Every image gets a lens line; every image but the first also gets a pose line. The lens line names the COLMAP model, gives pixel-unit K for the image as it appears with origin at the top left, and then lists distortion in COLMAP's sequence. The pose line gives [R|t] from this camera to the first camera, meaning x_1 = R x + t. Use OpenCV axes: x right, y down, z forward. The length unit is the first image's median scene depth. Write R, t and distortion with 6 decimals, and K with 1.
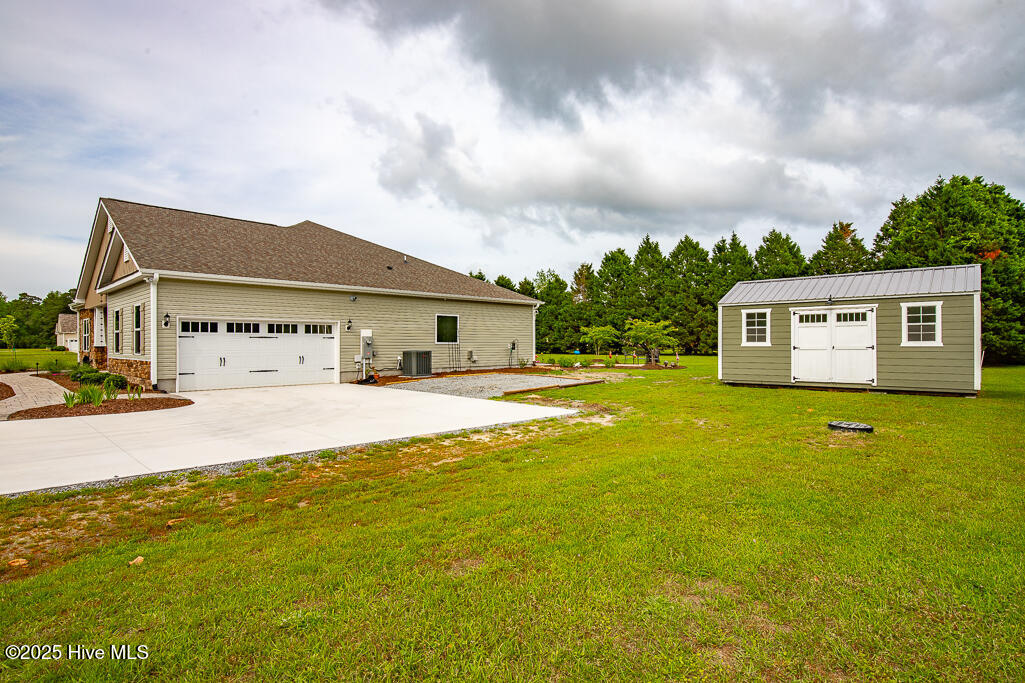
lens RADIAL K [[526.7, 0, 512.5], [0, 526.7, 341.5], [0, 0, 1]] dist [-0.002257, -0.000458]
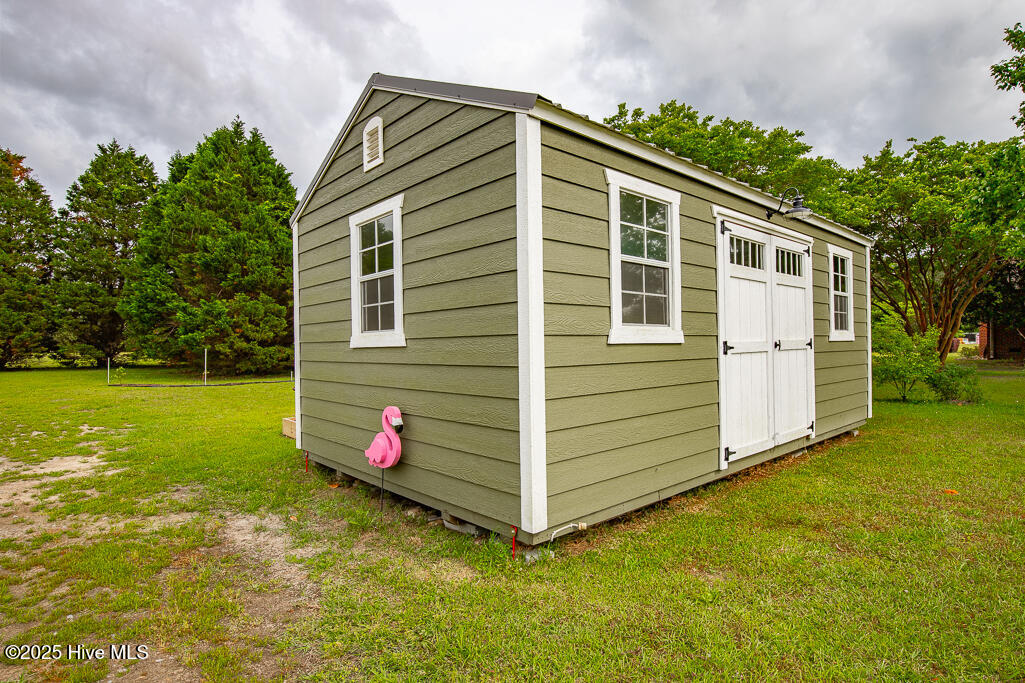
lens RADIAL K [[526.7, 0, 512.5], [0, 526.7, 341.5], [0, 0, 1]] dist [-0.002257, -0.000458]
pose [[0.099763, 0.005459, 0.994996, 0.226007], [0.005163, 0.999969, -0.006004, 0.009367], [-0.994998, 0.005737, 0.099732, 1.031308]]
